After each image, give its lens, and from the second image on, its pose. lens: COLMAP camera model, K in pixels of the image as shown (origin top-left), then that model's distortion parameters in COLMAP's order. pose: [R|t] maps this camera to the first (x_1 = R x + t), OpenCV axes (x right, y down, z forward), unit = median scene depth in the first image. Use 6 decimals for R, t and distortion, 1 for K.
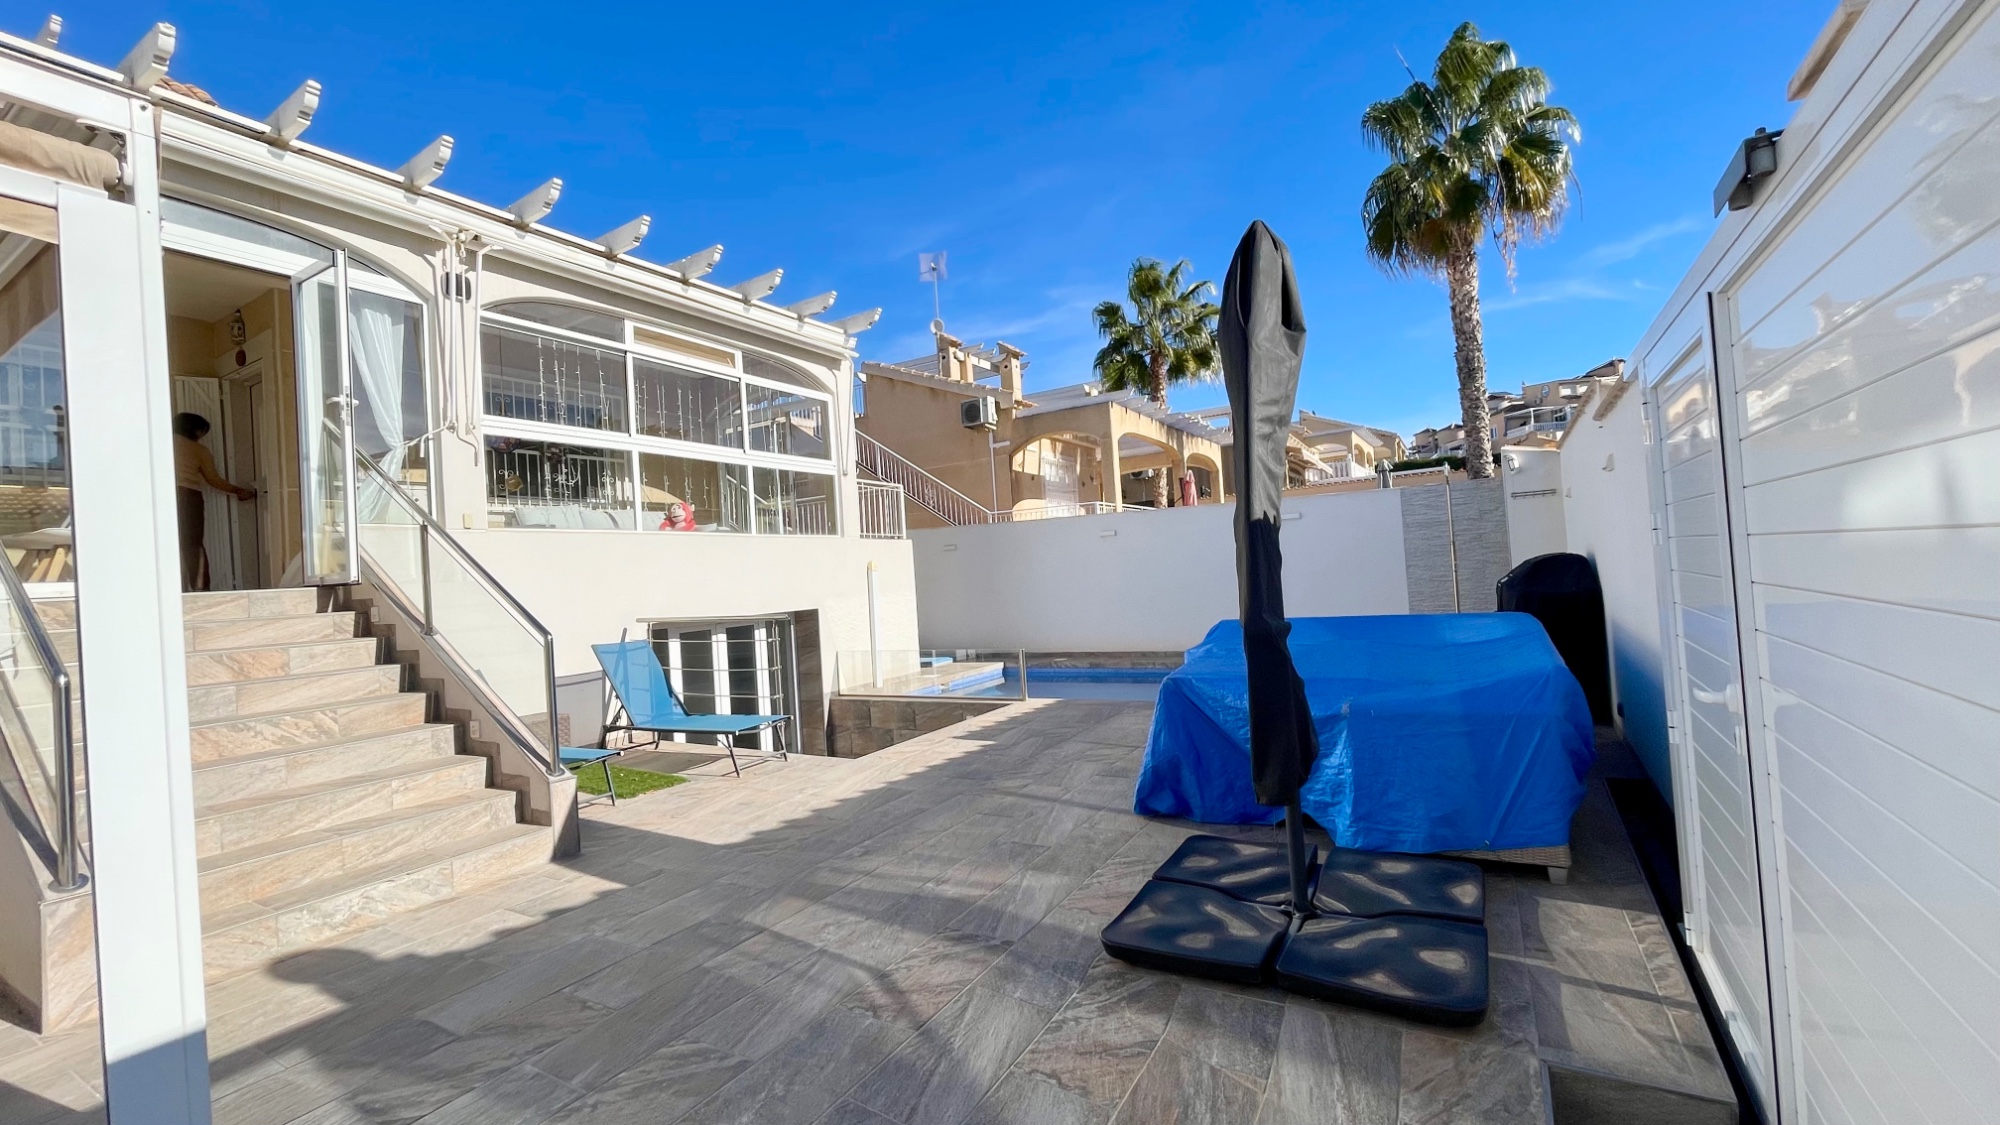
lens RADIAL K [[809.1, 0, 993.6], [0, 809.1, 557.8], [0, 0, 1]] dist [-0.000491, 0.000619]
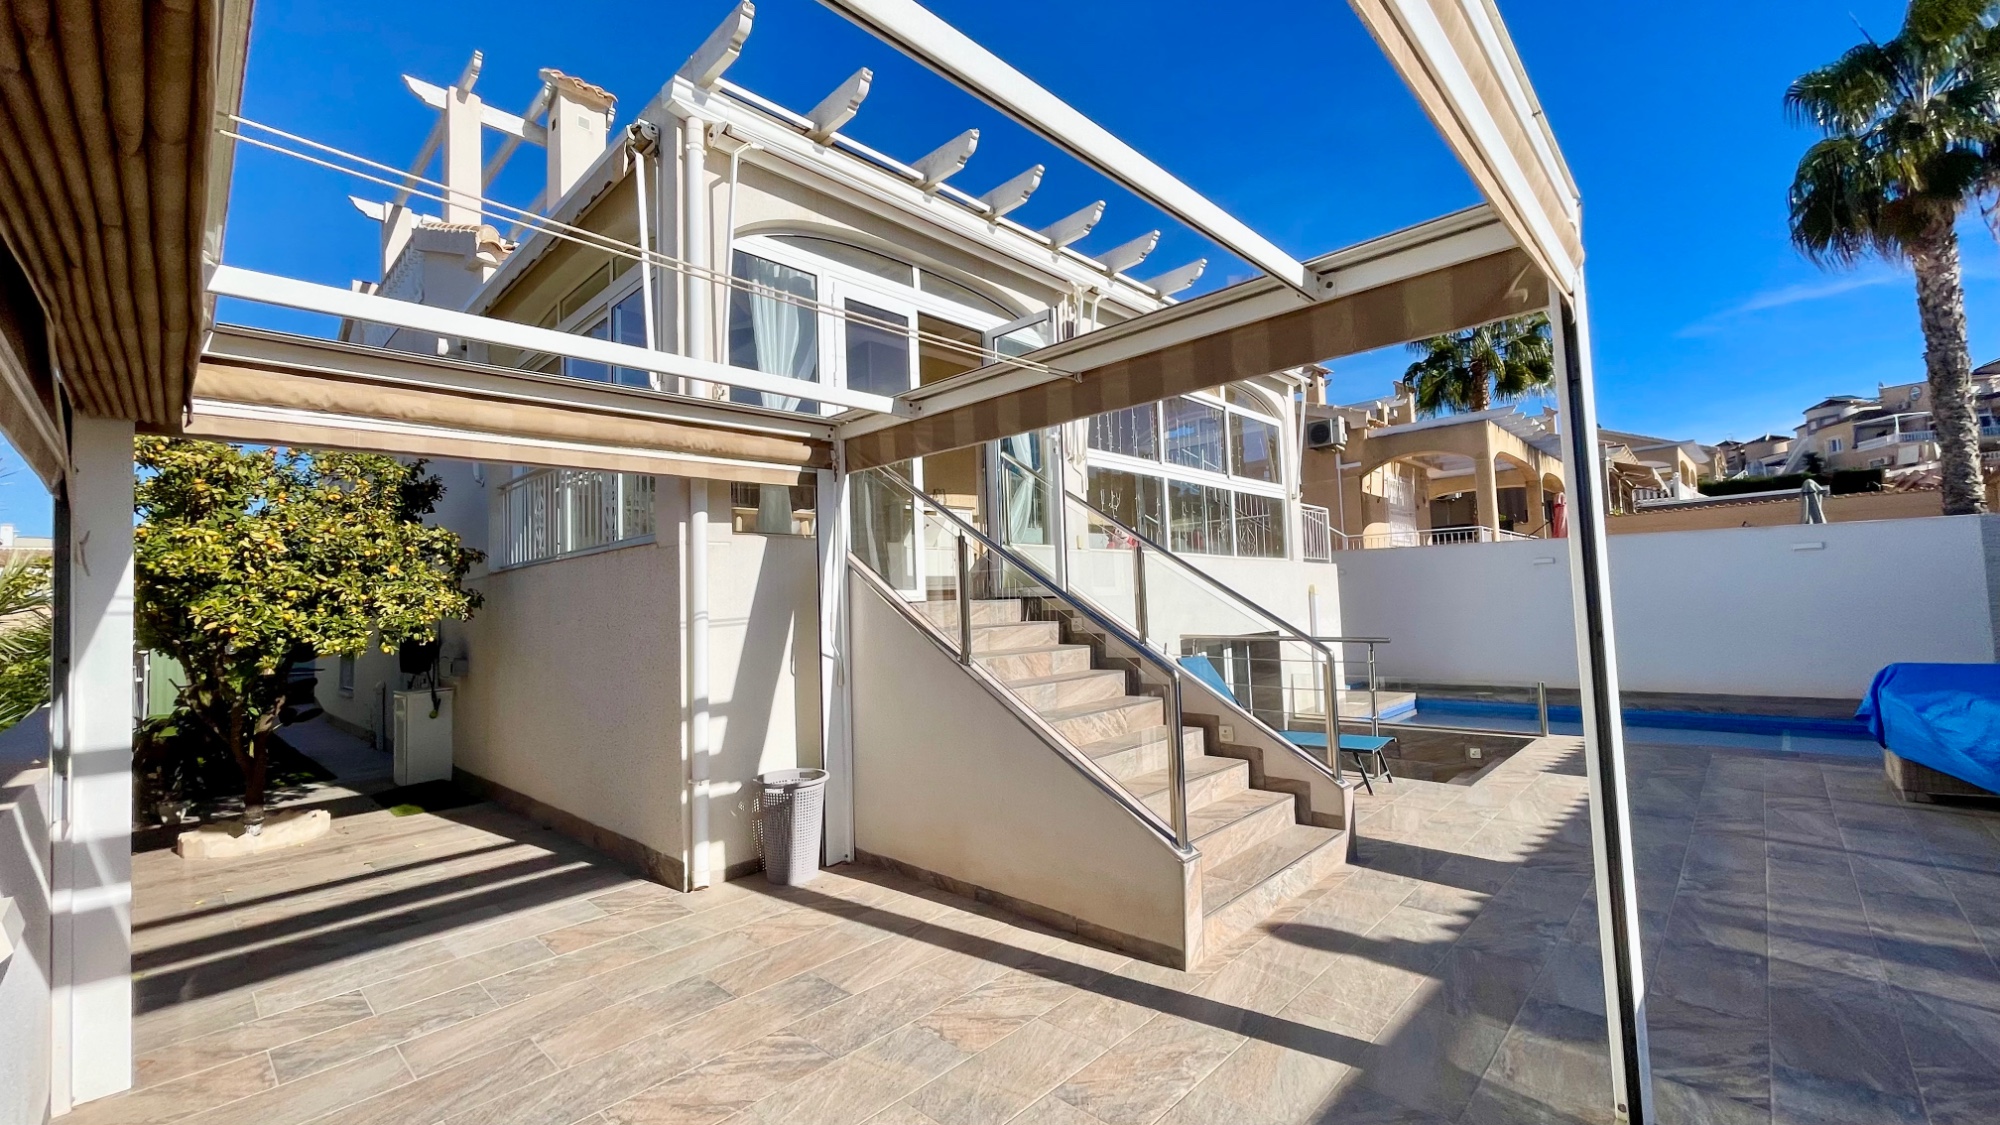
lens RADIAL K [[809.1, 0, 993.6], [0, 809.1, 557.8], [0, 0, 1]] dist [-0.000491, 0.000619]
pose [[0.974226, 0.017099, -0.224925, -0.298022], [-0.022534, 0.999512, -0.021618, 0.001712], [0.224445, 0.026130, 0.974136, -0.063323]]
